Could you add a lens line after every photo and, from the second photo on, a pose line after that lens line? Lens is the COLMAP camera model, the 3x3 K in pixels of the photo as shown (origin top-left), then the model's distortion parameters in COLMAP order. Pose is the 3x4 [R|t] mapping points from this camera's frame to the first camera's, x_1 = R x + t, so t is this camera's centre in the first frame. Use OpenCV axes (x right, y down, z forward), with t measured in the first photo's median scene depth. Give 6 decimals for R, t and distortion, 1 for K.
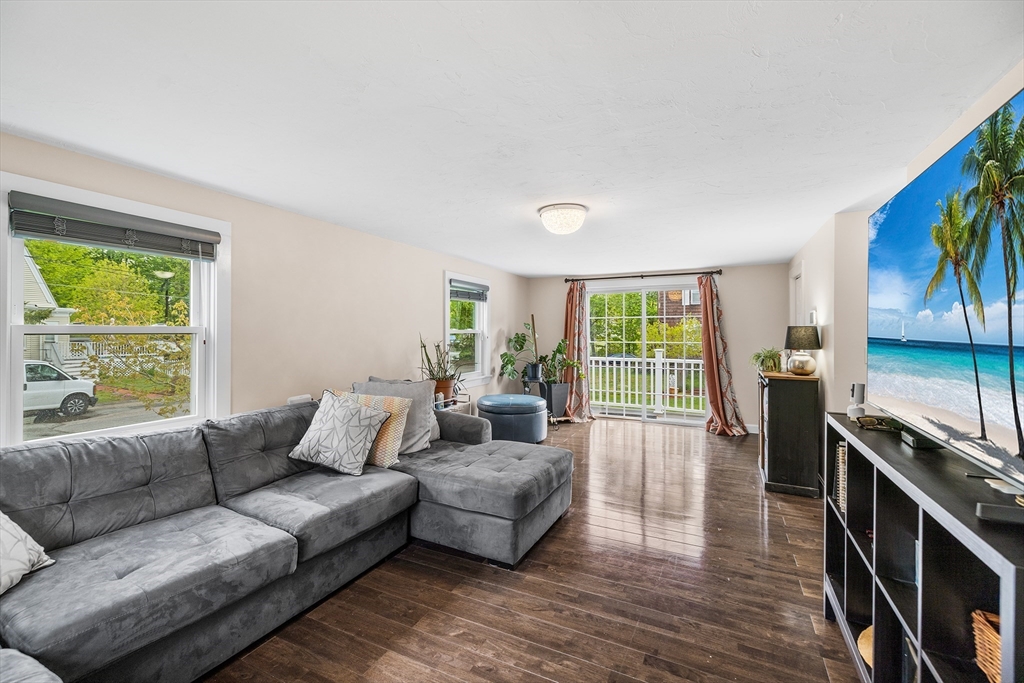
lens RADIAL K [[438.6, 0, 512.5], [0, 438.6, 334.6], [0, 0, 1]] dist [0.001953, 0.000228]
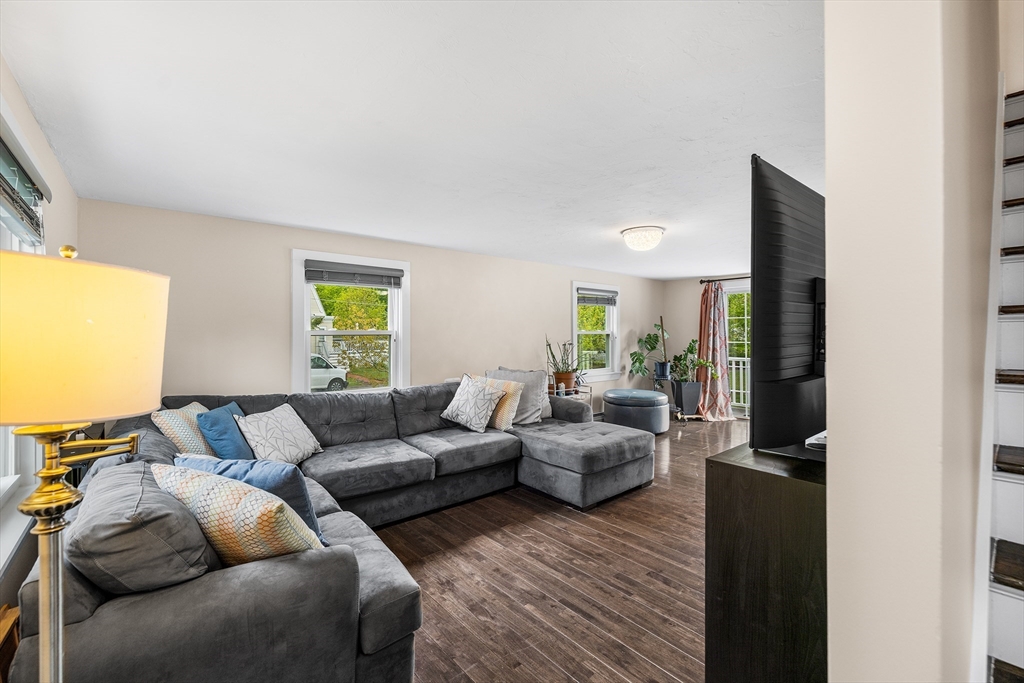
lens RADIAL K [[438.6, 0, 510.3], [0, 438.6, 339.7], [0, 0, 1]] dist [0.001953, 0.000228]
pose [[0.919002, 0.002362, -0.394247, 0.295559], [0.001667, 0.999950, 0.009877, 0.000514], [0.394250, -0.009735, 0.918952, -0.278957]]
